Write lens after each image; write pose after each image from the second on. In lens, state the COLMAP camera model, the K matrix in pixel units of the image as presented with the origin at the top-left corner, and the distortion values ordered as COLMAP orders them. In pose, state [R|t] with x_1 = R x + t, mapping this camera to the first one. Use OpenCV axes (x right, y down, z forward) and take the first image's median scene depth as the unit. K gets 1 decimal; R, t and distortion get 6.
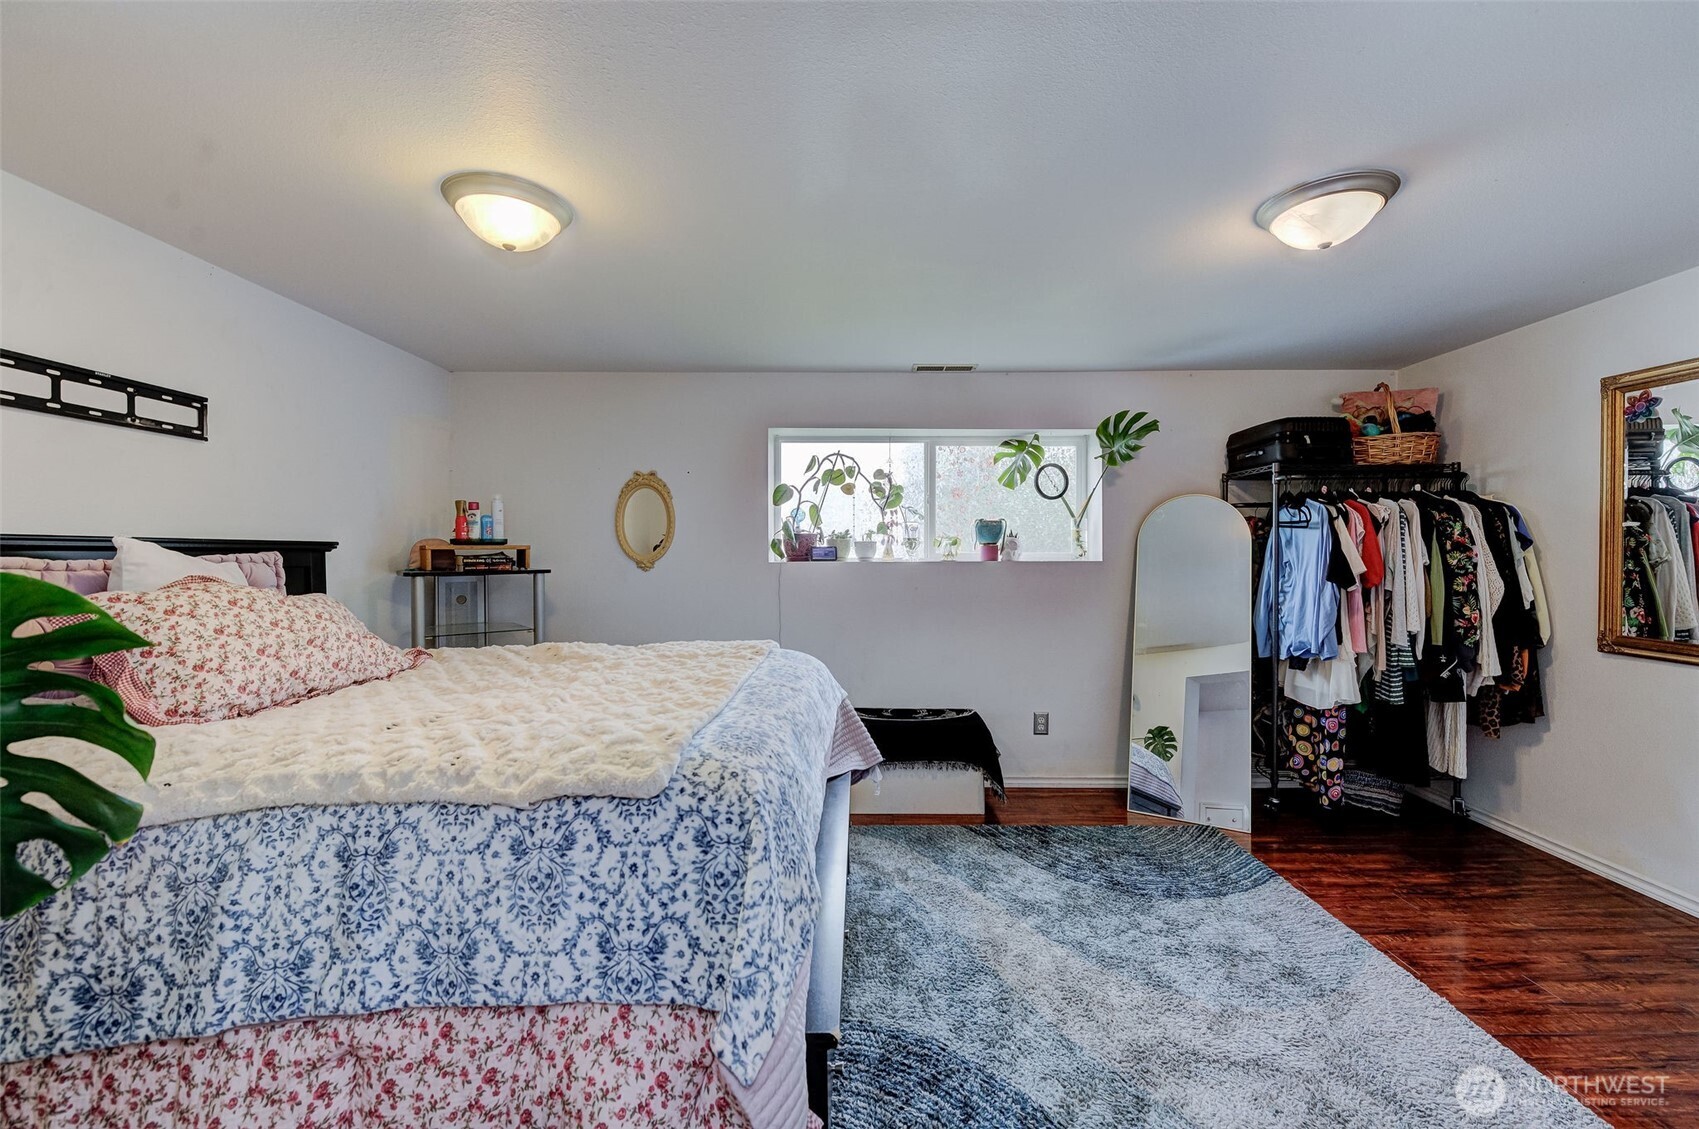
lens RADIAL K [[686.4, 0, 853.2], [0, 686.4, 562.3], [0, 0, 1]] dist [-0.004391, -0.000204]
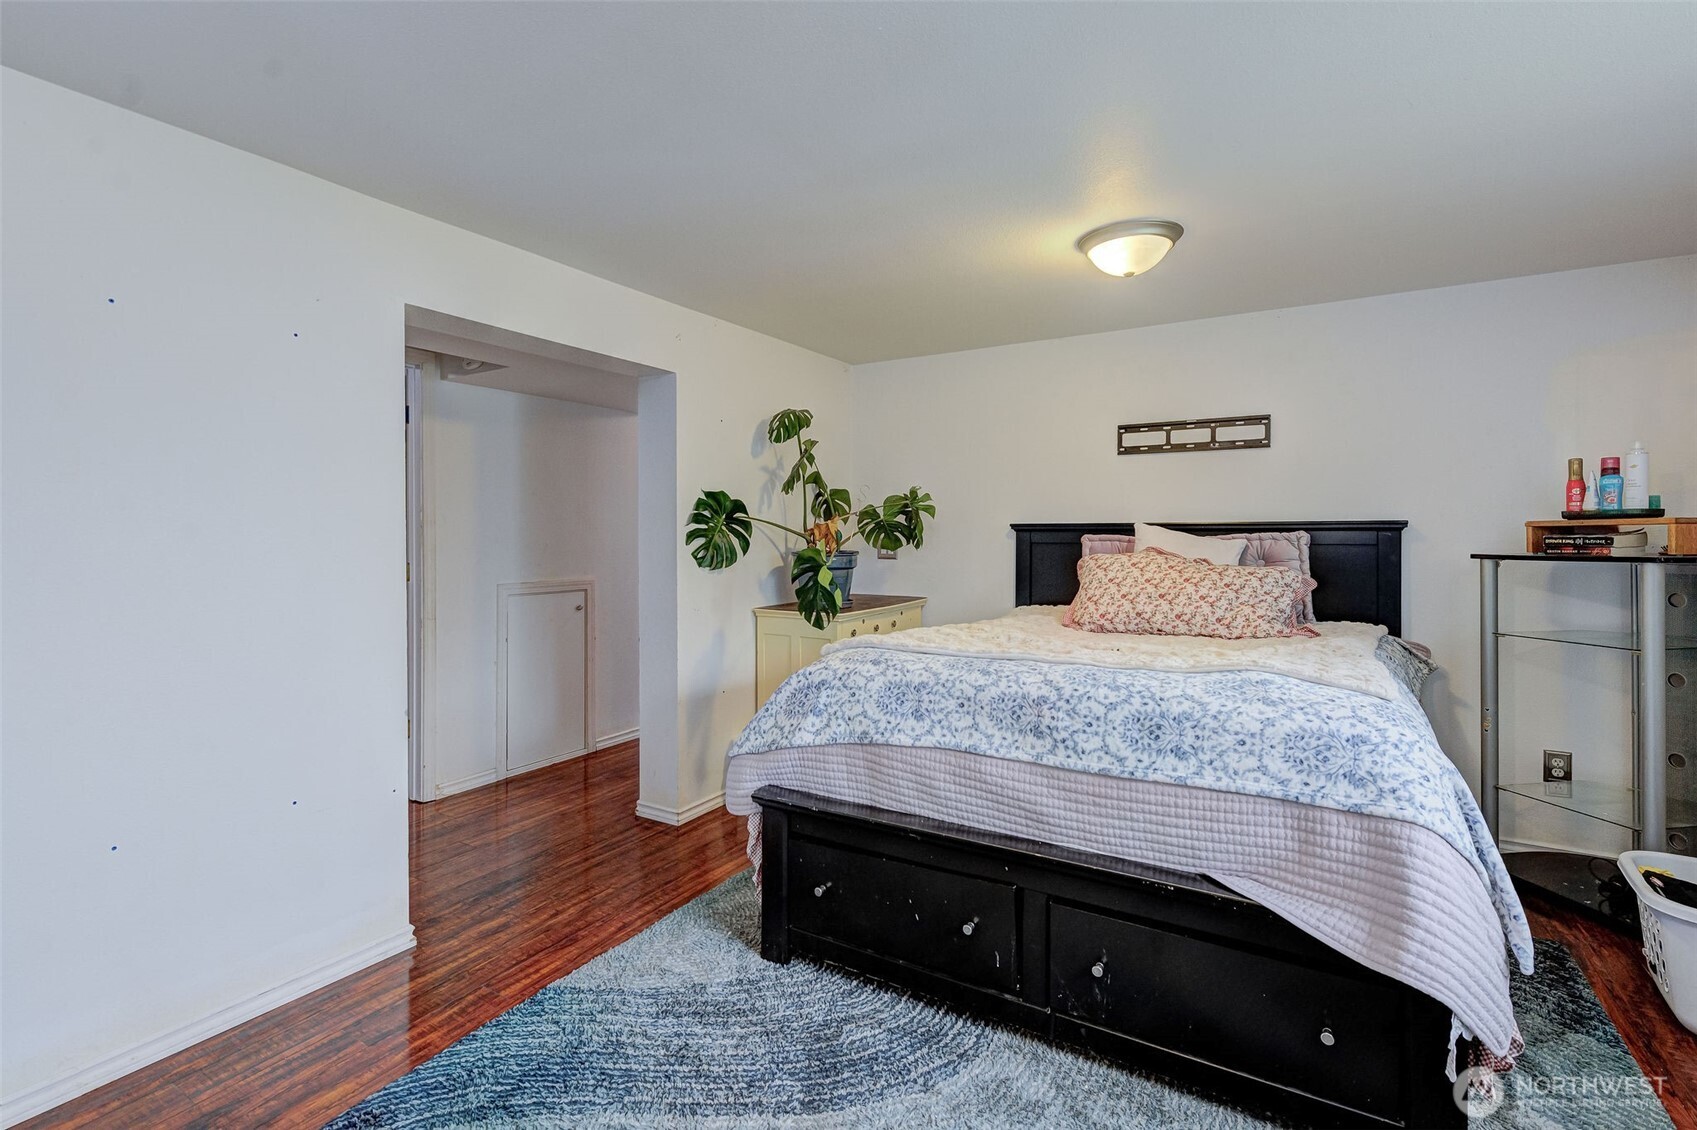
lens RADIAL K [[767.5, 0, 825.3], [0, 767.5, 540.5], [0, 0, 1]] dist [0.001557, 0.000090]
pose [[-0.524389, 0.006095, -0.851457, 0.540195], [-0.008701, 0.999884, 0.012516, -0.006420], [0.851434, 0.013972, -0.524275, 0.743451]]
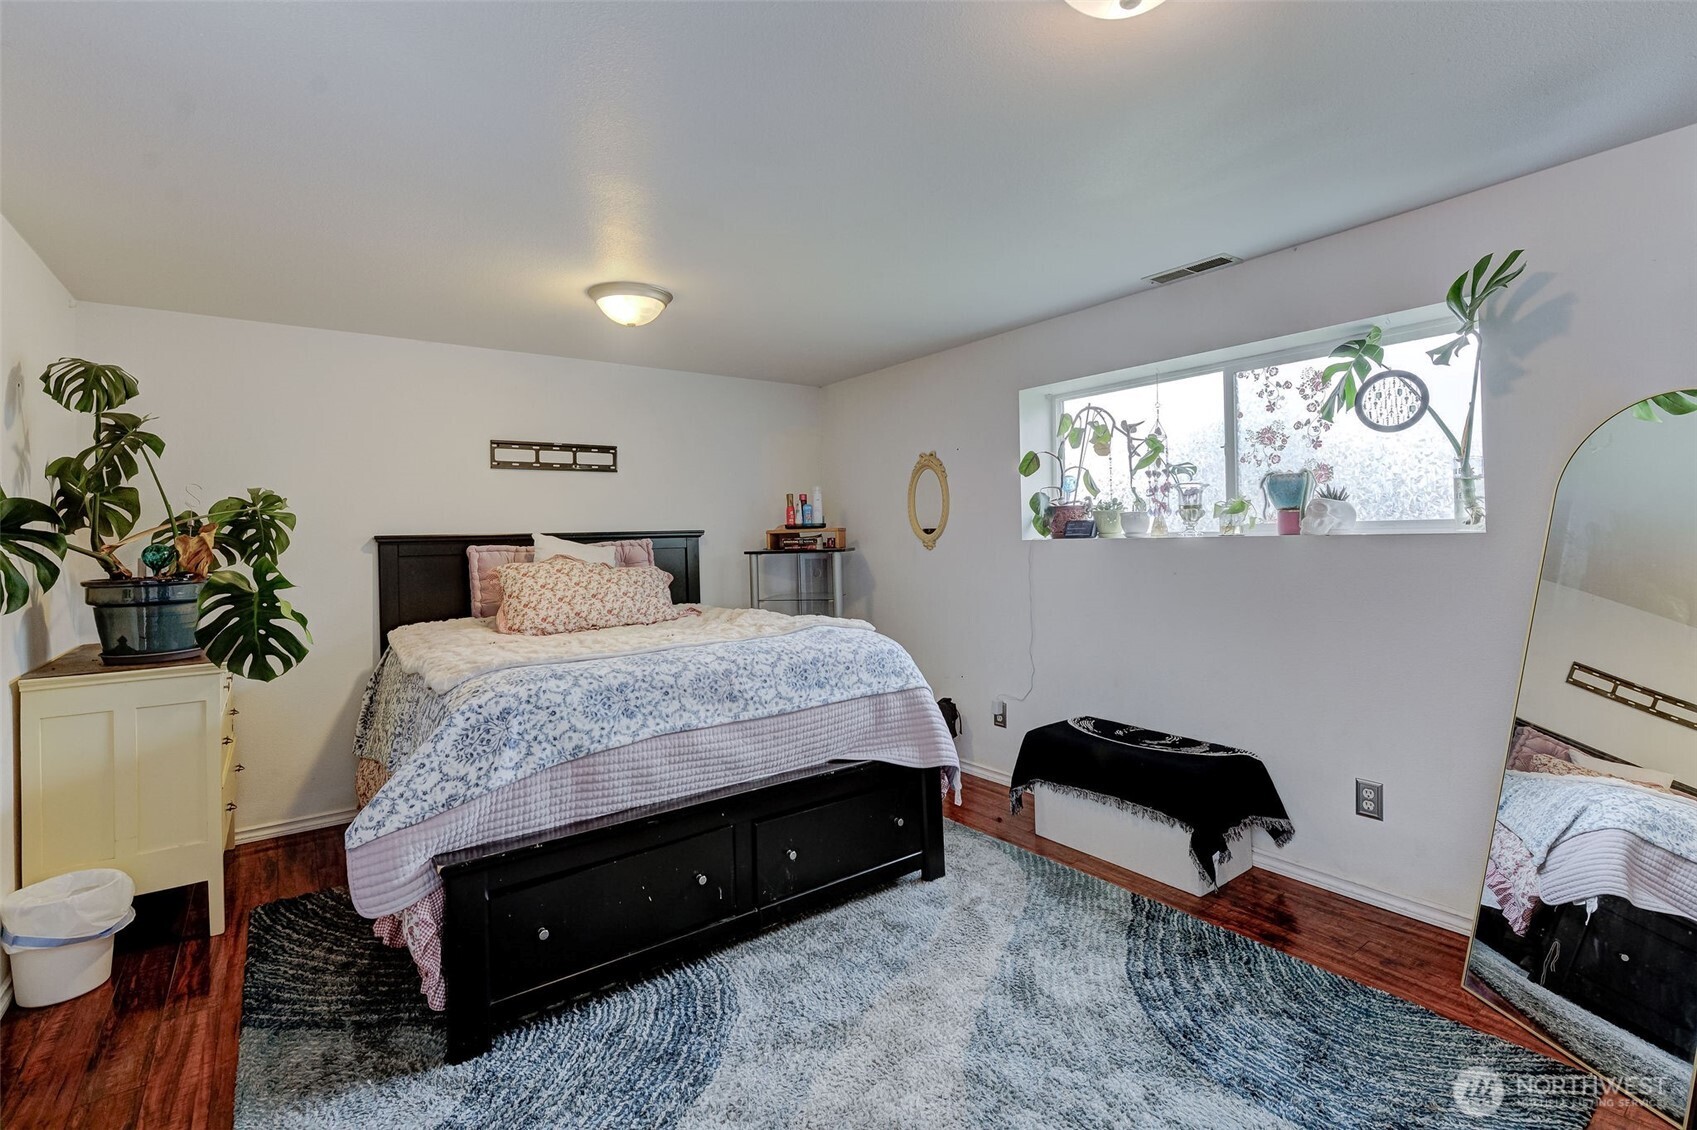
lens RADIAL K [[771.0, 0, 841.6], [0, 771.0, 532.7], [0, 0, 1]] dist [0.004729, -0.002075]
pose [[0.591866, -0.017446, -0.805848, 0.617061], [0.015357, 0.999828, -0.010366, -0.003320], [0.805890, -0.006240, 0.592032, 0.236911]]
